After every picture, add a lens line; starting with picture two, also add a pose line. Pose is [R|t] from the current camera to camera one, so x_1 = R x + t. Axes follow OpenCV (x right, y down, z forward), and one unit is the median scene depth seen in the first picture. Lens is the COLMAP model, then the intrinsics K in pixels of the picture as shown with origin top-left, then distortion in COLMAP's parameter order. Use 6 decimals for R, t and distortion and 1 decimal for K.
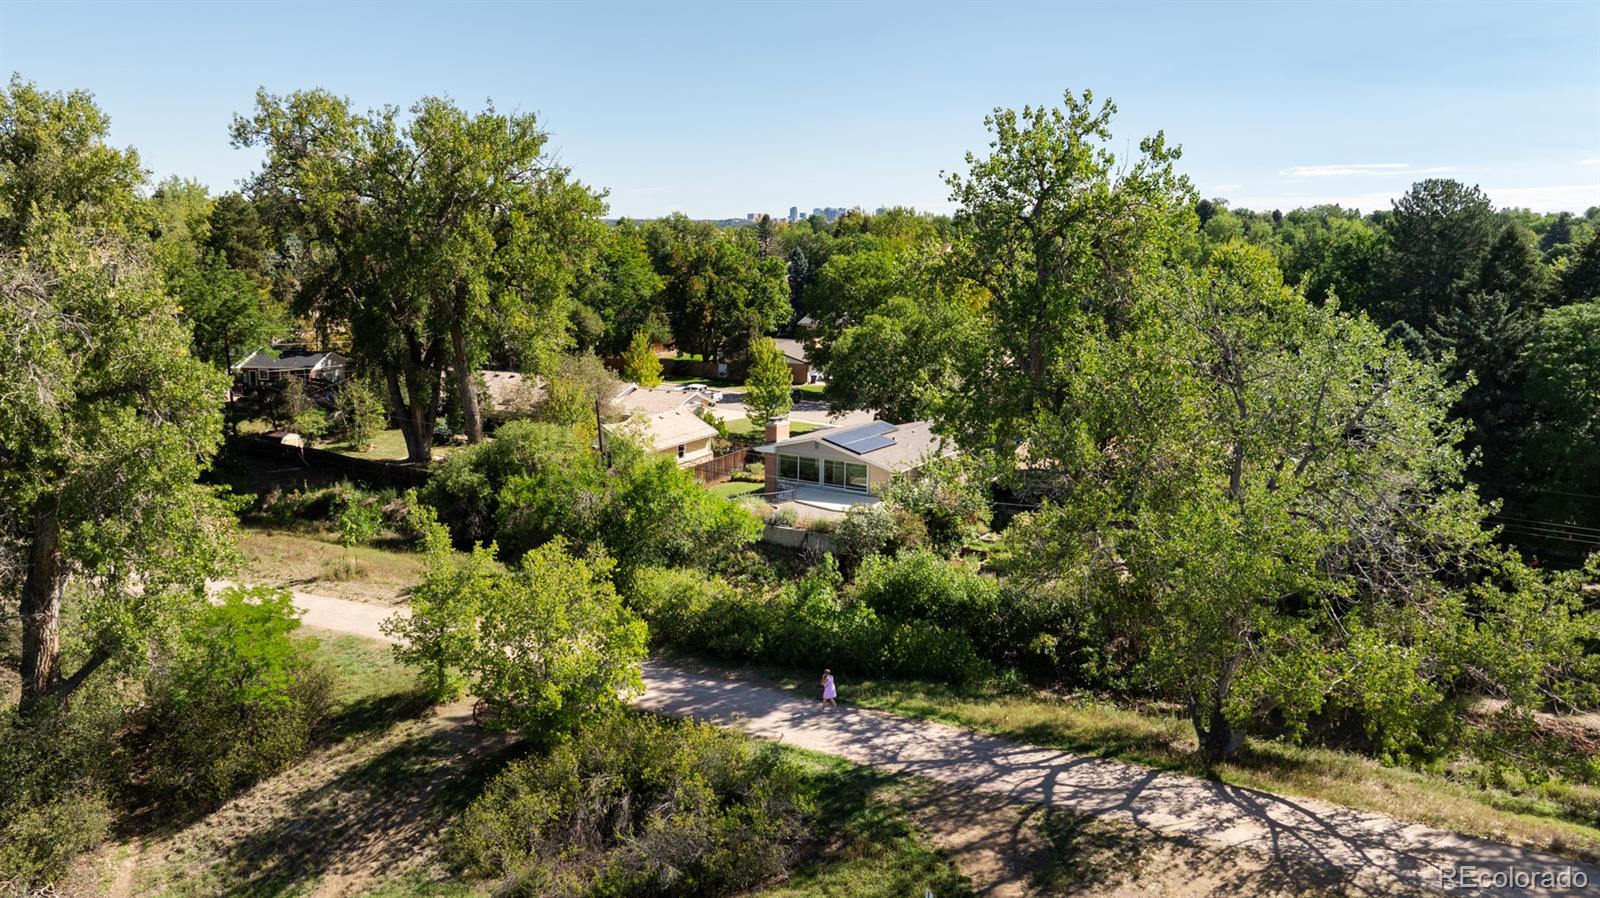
lens RADIAL K [[1162.8, 0, 800.0], [0, 1162.8, 449.0], [0, 0, 1]] dist [0.000937, -0.000371]
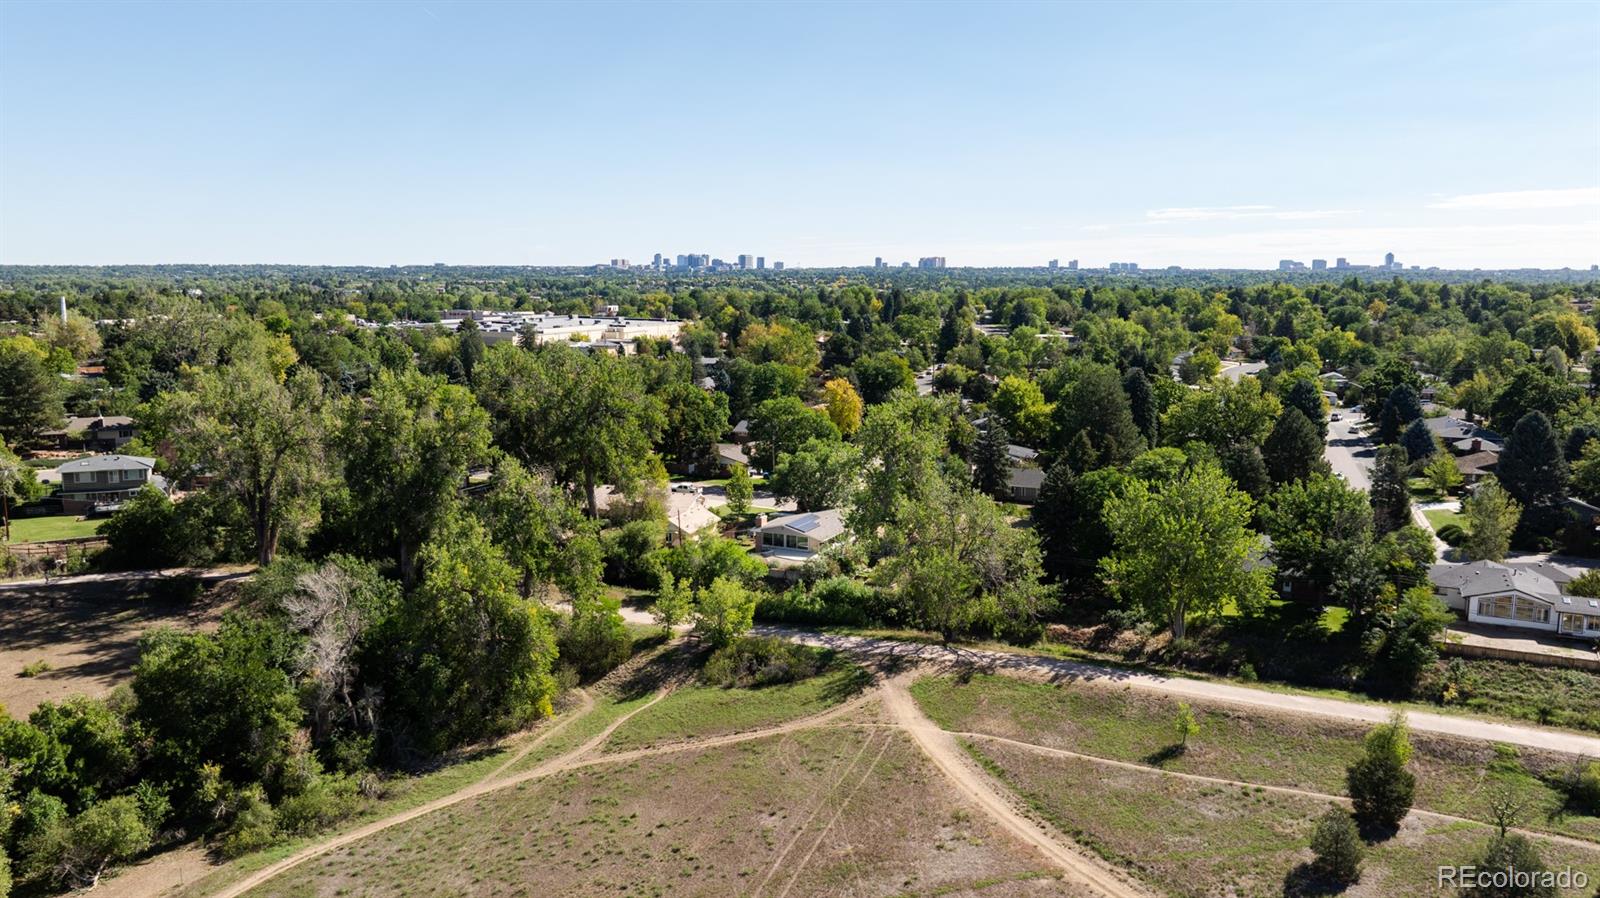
lens RADIAL K [[1162.8, 0, 800.0], [0, 1162.8, 449.0], [0, 0, 1]] dist [0.000937, -0.000371]
pose [[0.992884, -0.022133, 0.117013, -0.186310], [0.025847, 0.999206, -0.030317, -0.077356], [-0.116249, 0.033125, 0.992668, -1.013642]]
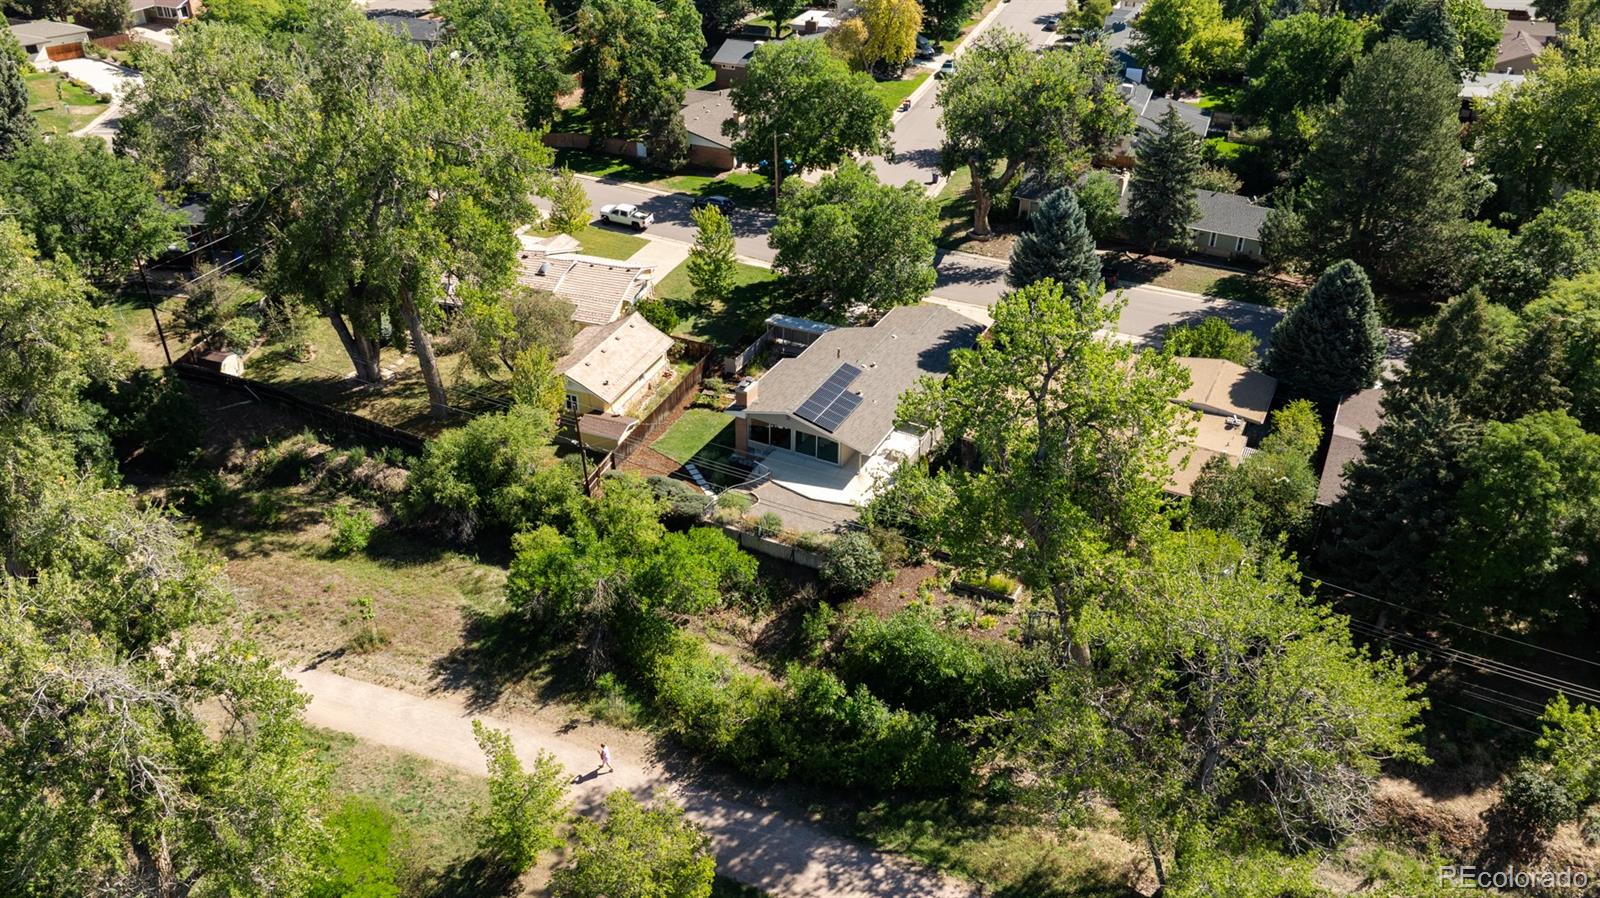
lens RADIAL K [[1162.8, 0, 800.0], [0, 1162.8, 449.0], [0, 0, 1]] dist [0.000937, -0.000371]
pose [[0.994284, -0.055506, 0.091205, -0.068895], [0.016648, 0.924394, 0.381076, -0.359757], [-0.105461, -0.377379, 0.920034, 0.038408]]
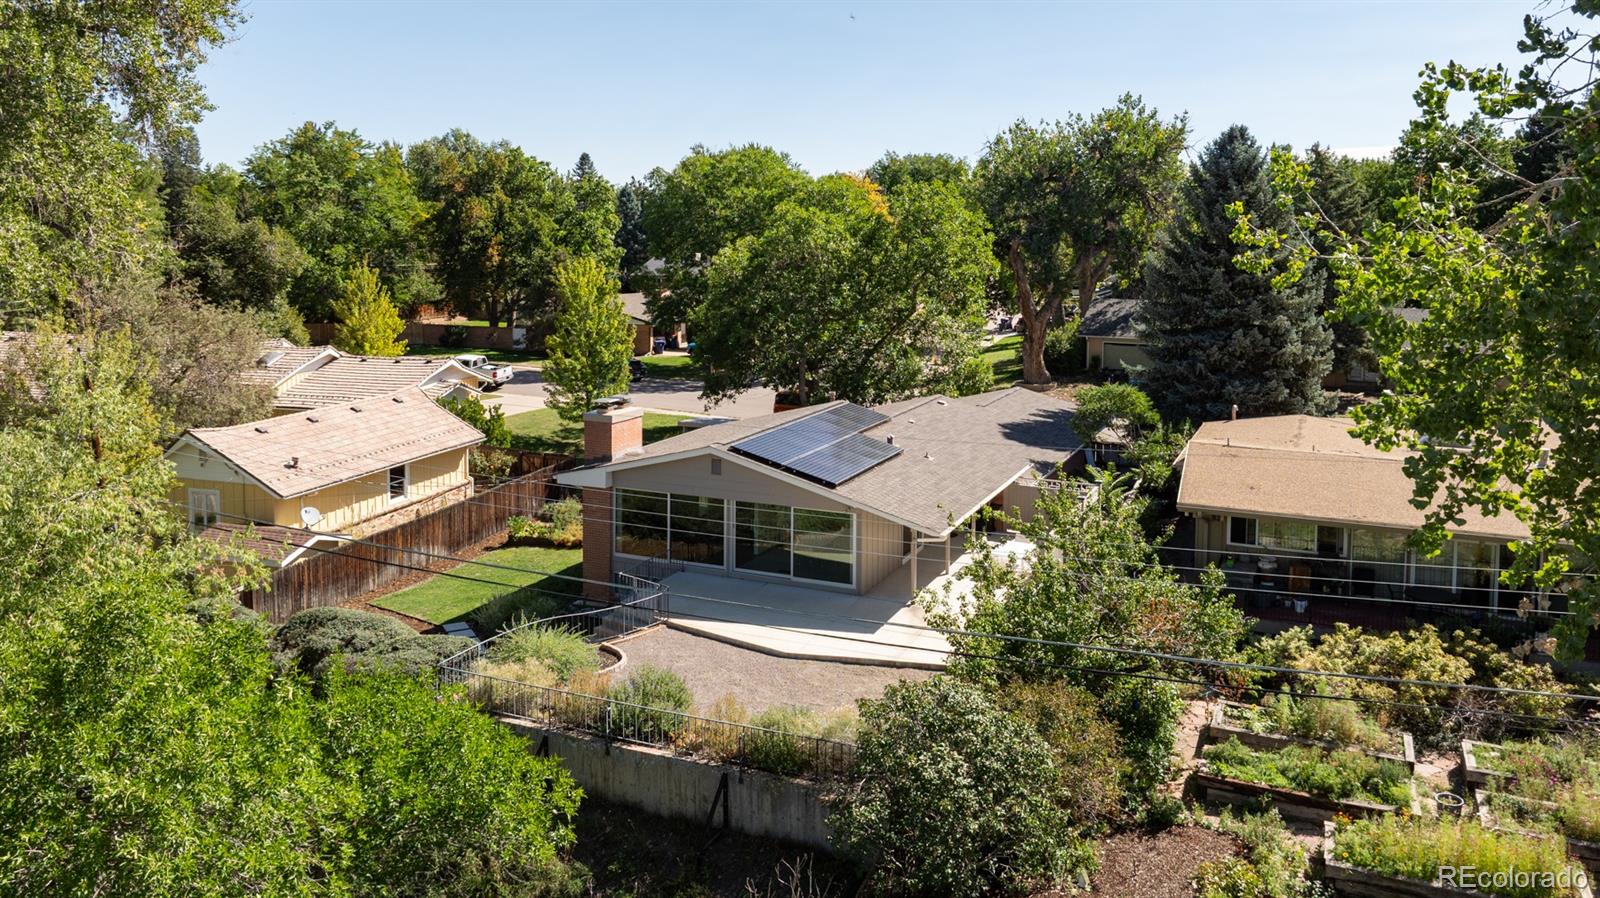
lens RADIAL K [[1161.8, 0, 799.8], [0, 1161.8, 324.2], [0, 0, 1]] dist [-0.003793, -0.001086]
pose [[0.988286, -0.015449, 0.151827, -0.016109], [0.030644, 0.994689, -0.098254, -0.010954], [-0.149503, 0.101756, 0.983511, 0.585078]]
